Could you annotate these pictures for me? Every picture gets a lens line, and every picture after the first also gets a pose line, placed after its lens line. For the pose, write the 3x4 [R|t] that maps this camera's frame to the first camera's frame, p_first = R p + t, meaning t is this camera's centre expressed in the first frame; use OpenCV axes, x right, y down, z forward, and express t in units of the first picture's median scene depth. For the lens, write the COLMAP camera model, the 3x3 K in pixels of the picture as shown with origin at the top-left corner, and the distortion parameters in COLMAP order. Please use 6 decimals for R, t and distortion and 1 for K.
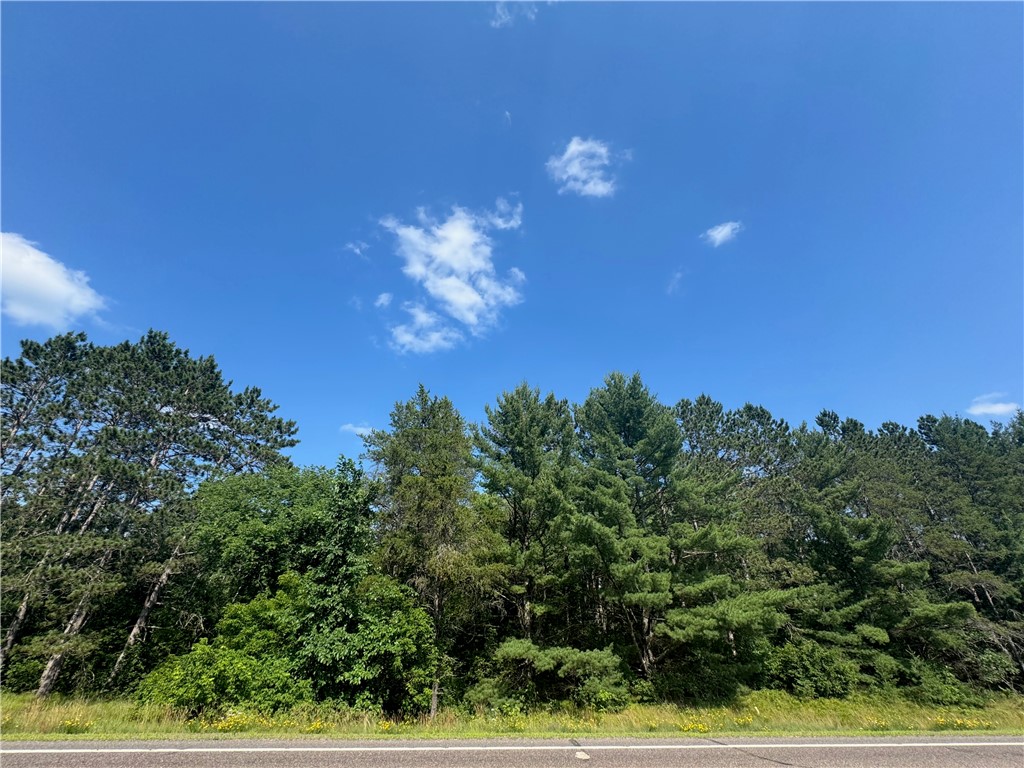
lens RADIAL K [[409.1, 0, 511.9], [0, 409.1, 386.4], [0, 0, 1]] dist [-0.003821, 0.001283]
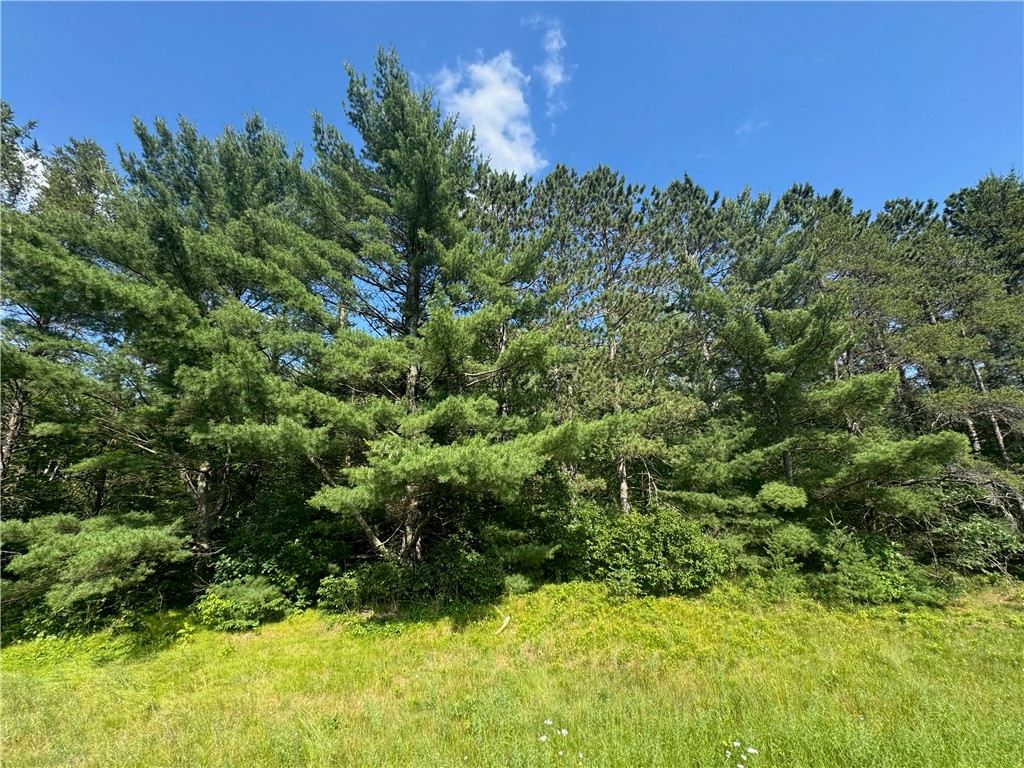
lens RADIAL K [[409.1, 0, 511.9], [0, 409.1, 386.4], [0, 0, 1]] dist [-0.003821, 0.001283]
pose [[0.998517, -0.034361, -0.042237, 0.542221], [0.043572, 0.969446, 0.241404, 0.302033], [0.032652, -0.242886, 0.969505, 0.464469]]
